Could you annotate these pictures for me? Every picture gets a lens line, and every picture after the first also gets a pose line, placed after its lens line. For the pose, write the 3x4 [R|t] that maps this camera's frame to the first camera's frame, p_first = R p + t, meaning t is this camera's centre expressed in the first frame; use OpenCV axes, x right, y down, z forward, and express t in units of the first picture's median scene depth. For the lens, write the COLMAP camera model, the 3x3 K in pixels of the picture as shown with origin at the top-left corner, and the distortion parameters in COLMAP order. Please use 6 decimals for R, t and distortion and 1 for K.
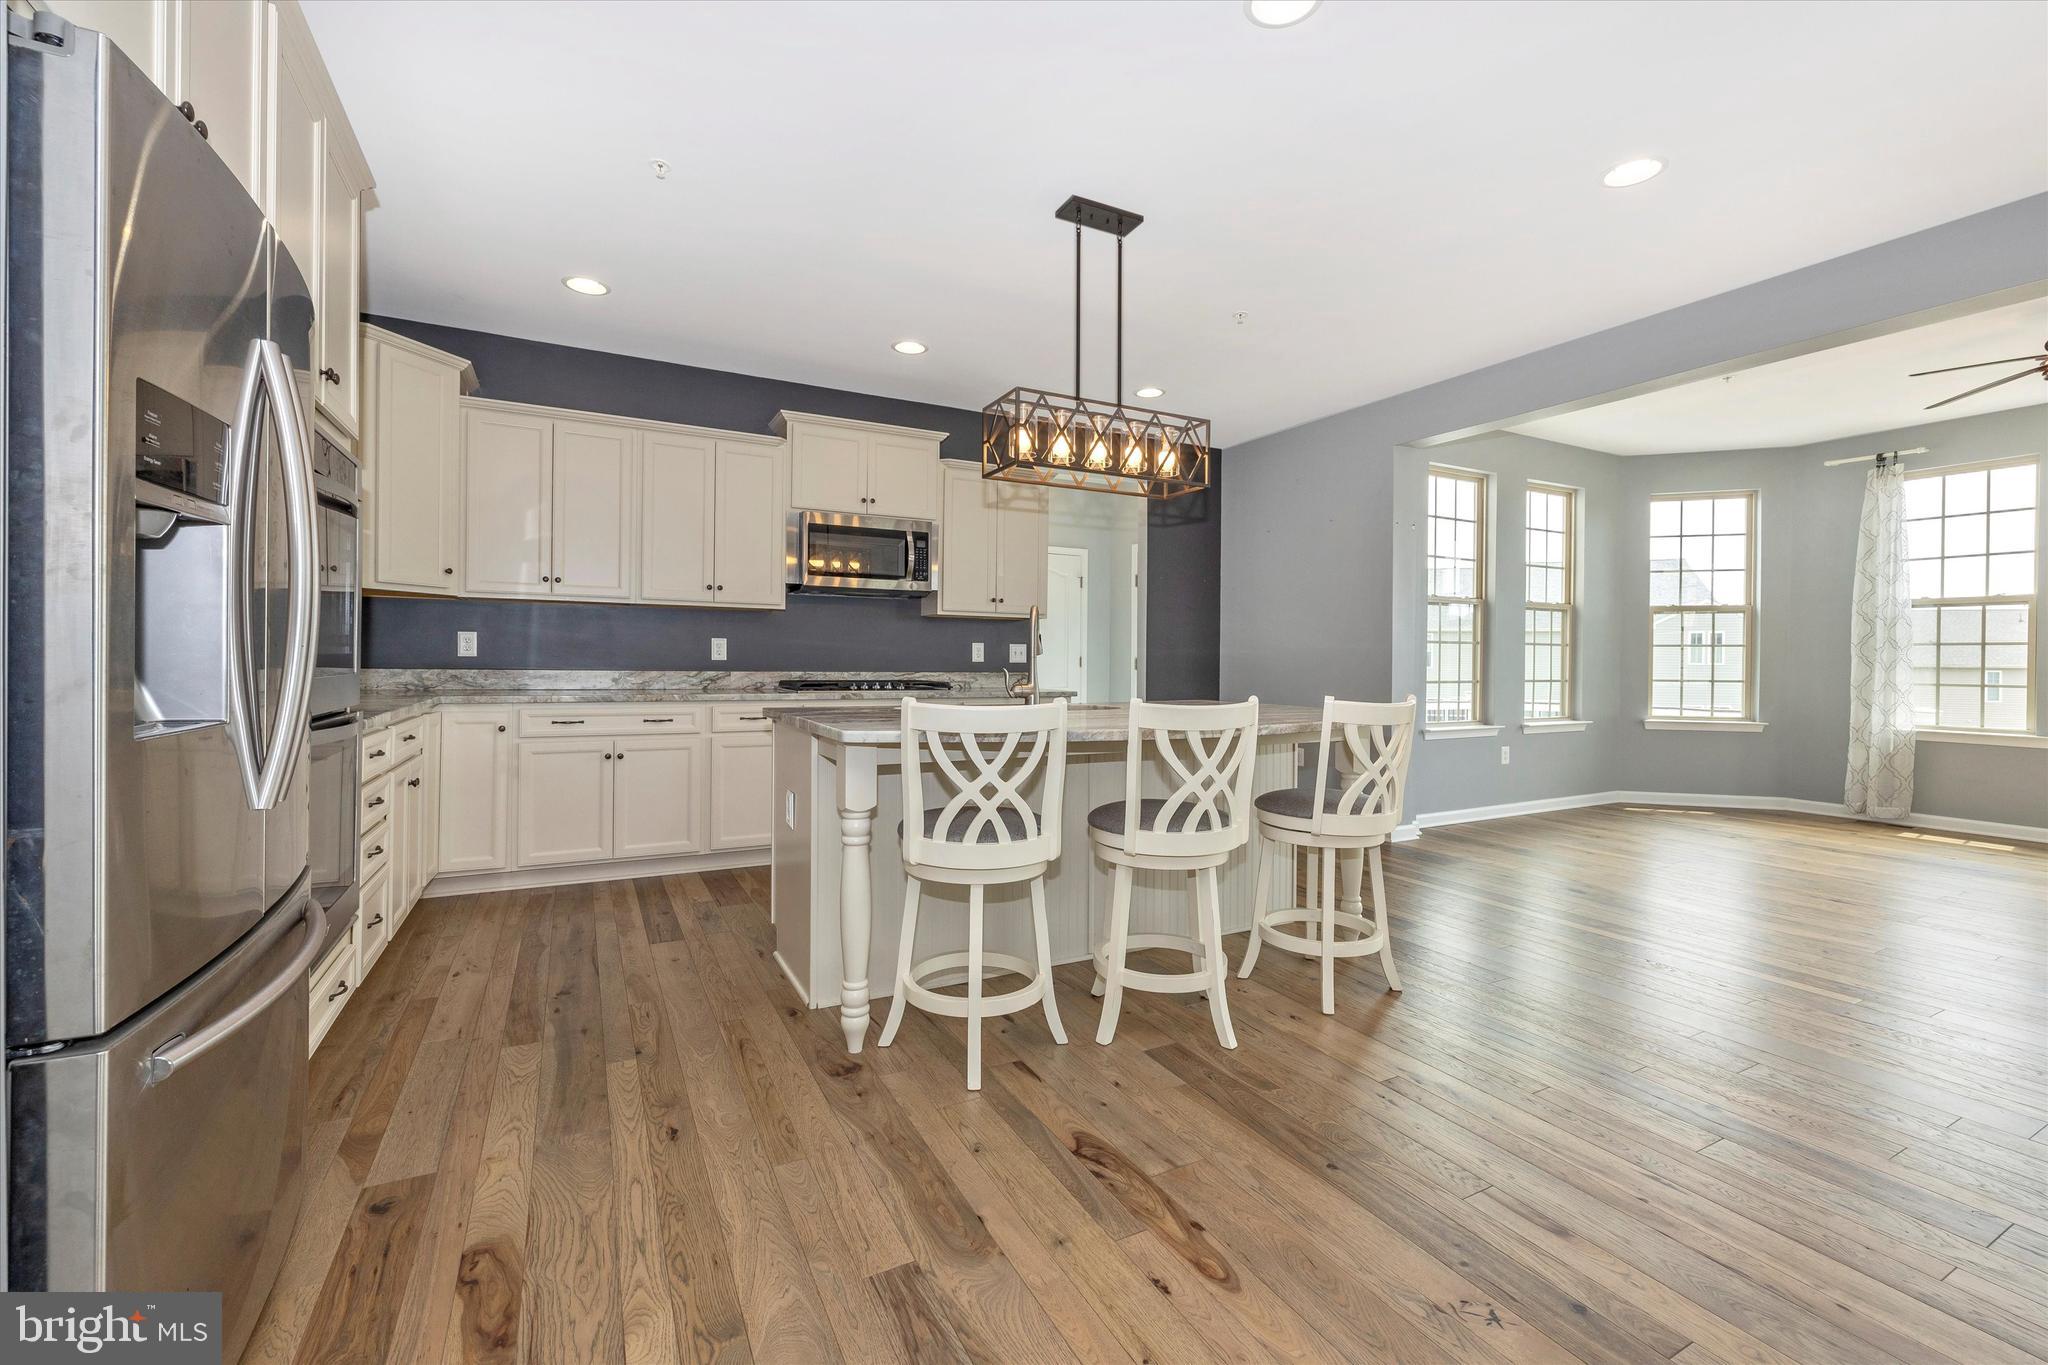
lens RADIAL K [[857.9, 0, 1022.3], [0, 857.9, 658.6], [0, 0, 1]] dist [-0.003071, -0.000669]
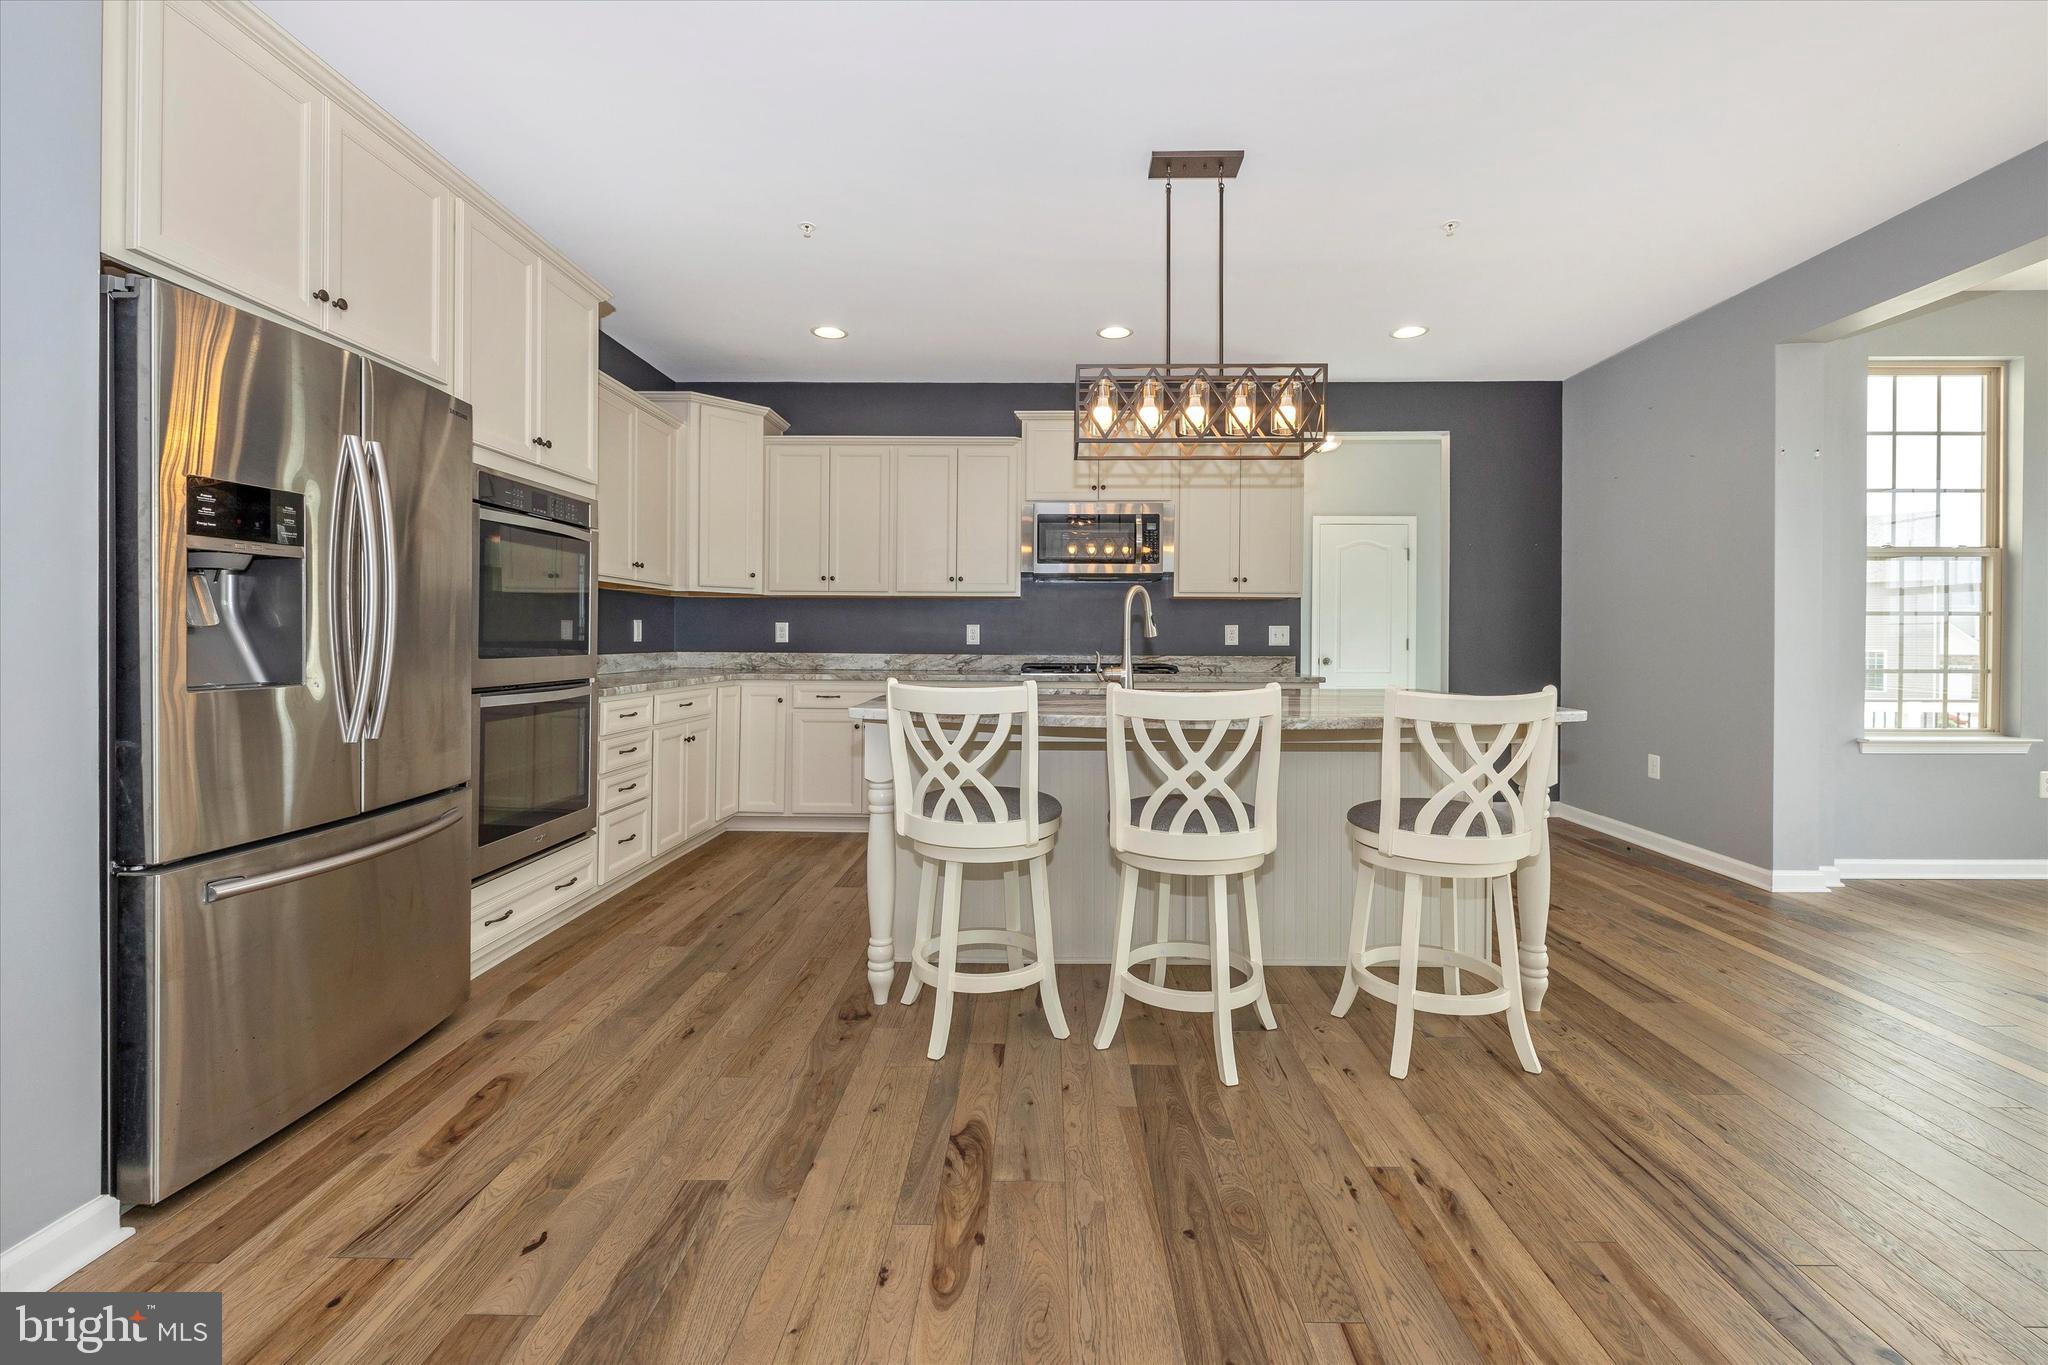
lens RADIAL K [[857.9, 0, 1031.4], [0, 857.9, 639.7], [0, 0, 1]] dist [-0.003071, -0.000669]
pose [[0.876506, -0.006781, -0.481343, 0.248026], [0.005065, 0.999975, -0.004864, 0.001581], [0.481365, 0.001826, 0.876519, 0.067851]]
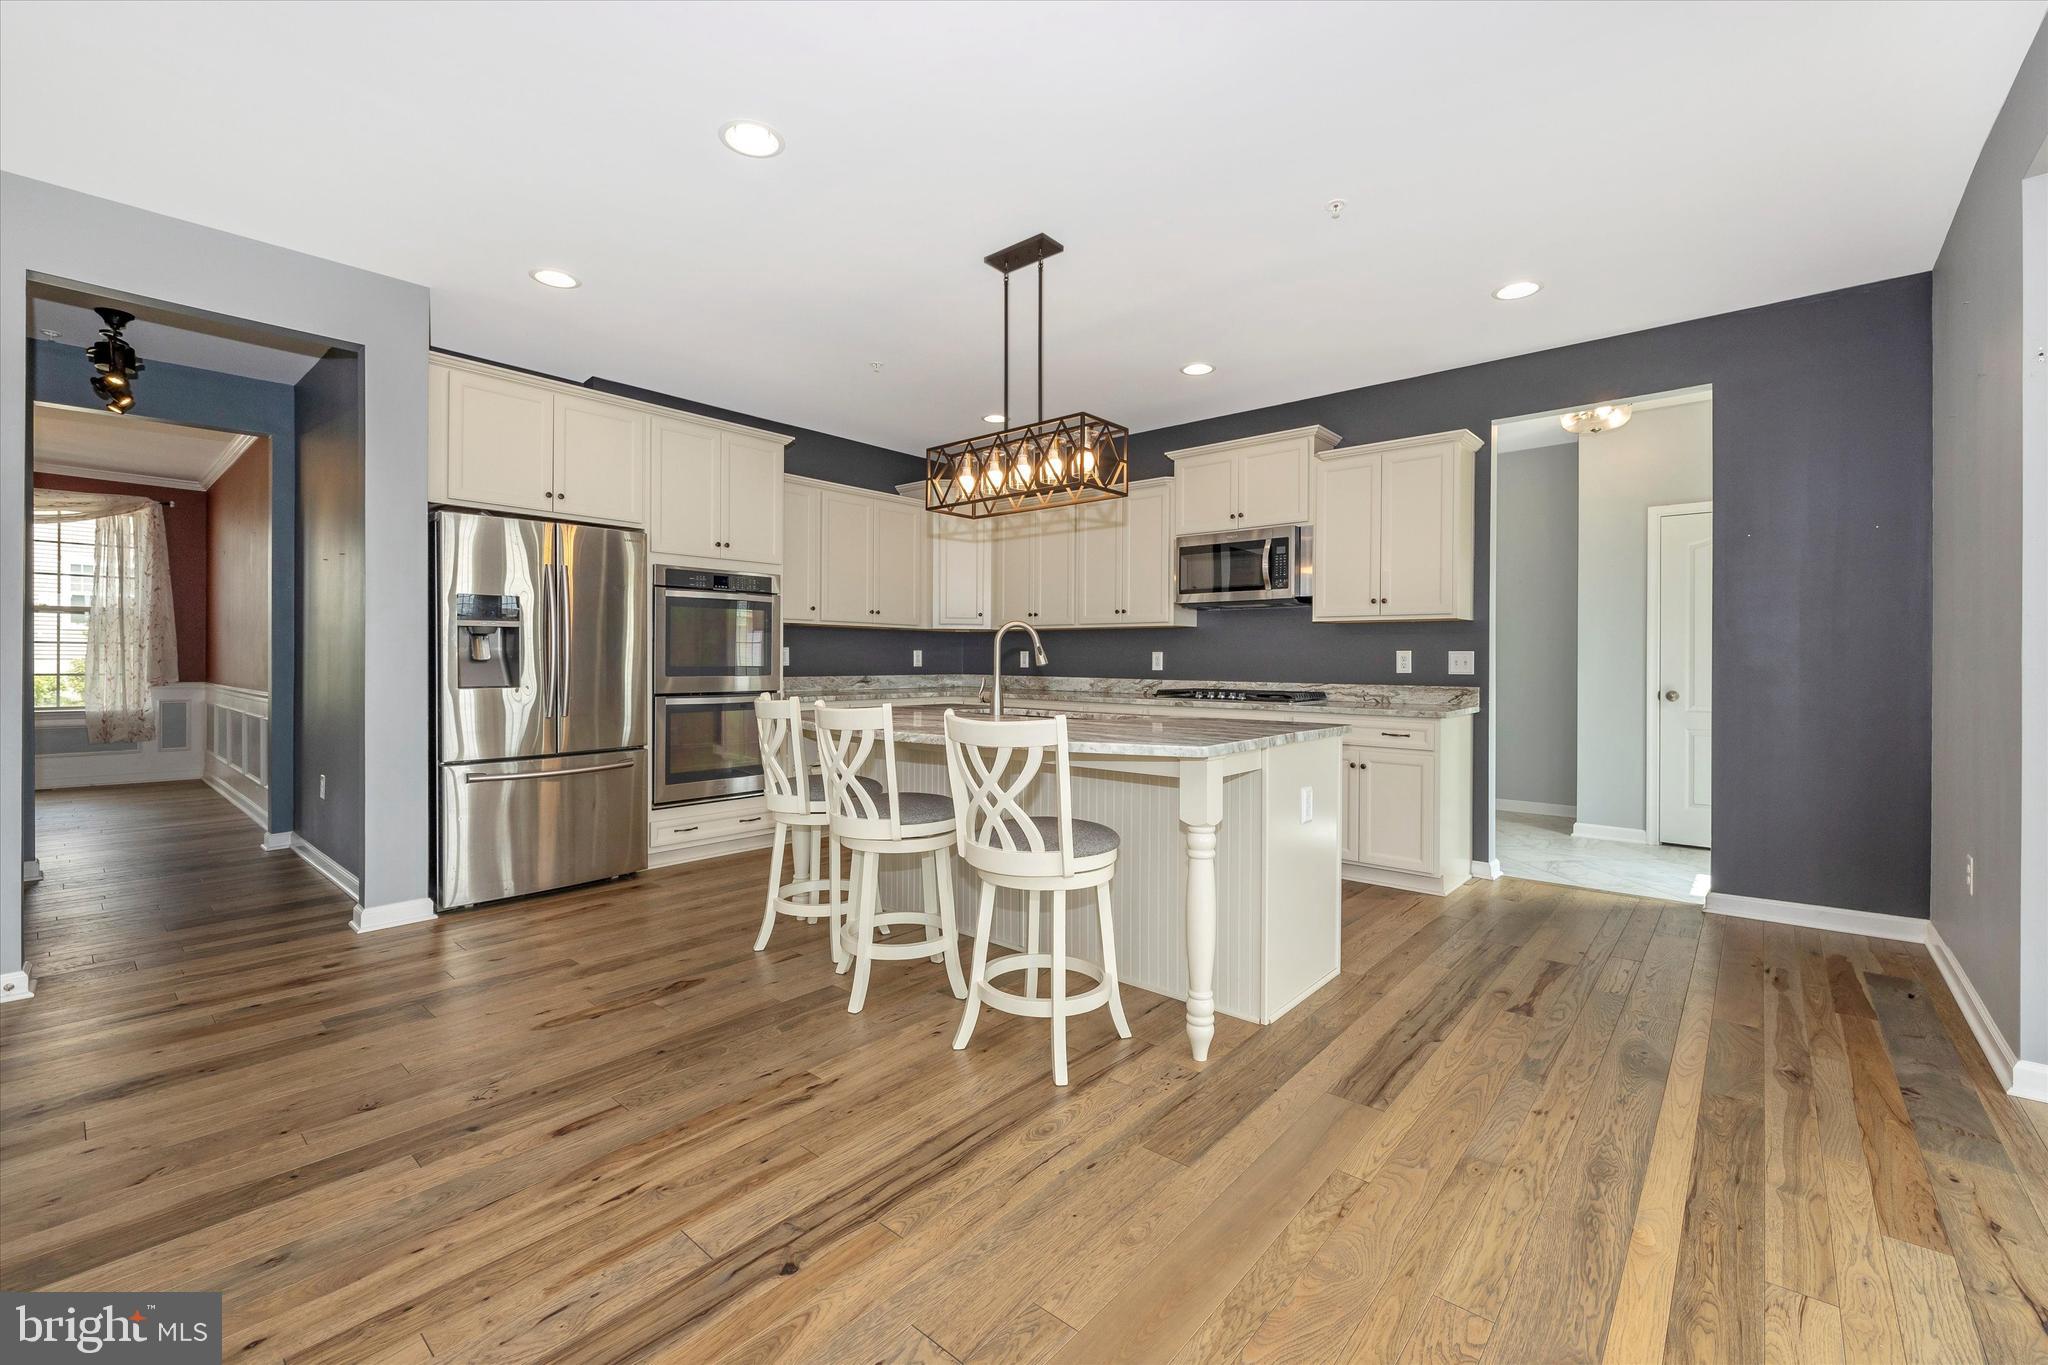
lens RADIAL K [[857.9, 0, 1033.5], [0, 857.9, 655.0], [0, 0, 1]] dist [-0.003071, -0.000669]
pose [[0.368040, -0.012282, -0.929729, 0.704257], [-0.002516, 0.999896, -0.014205, -0.001386], [0.929807, 0.007567, 0.367970, 0.405717]]
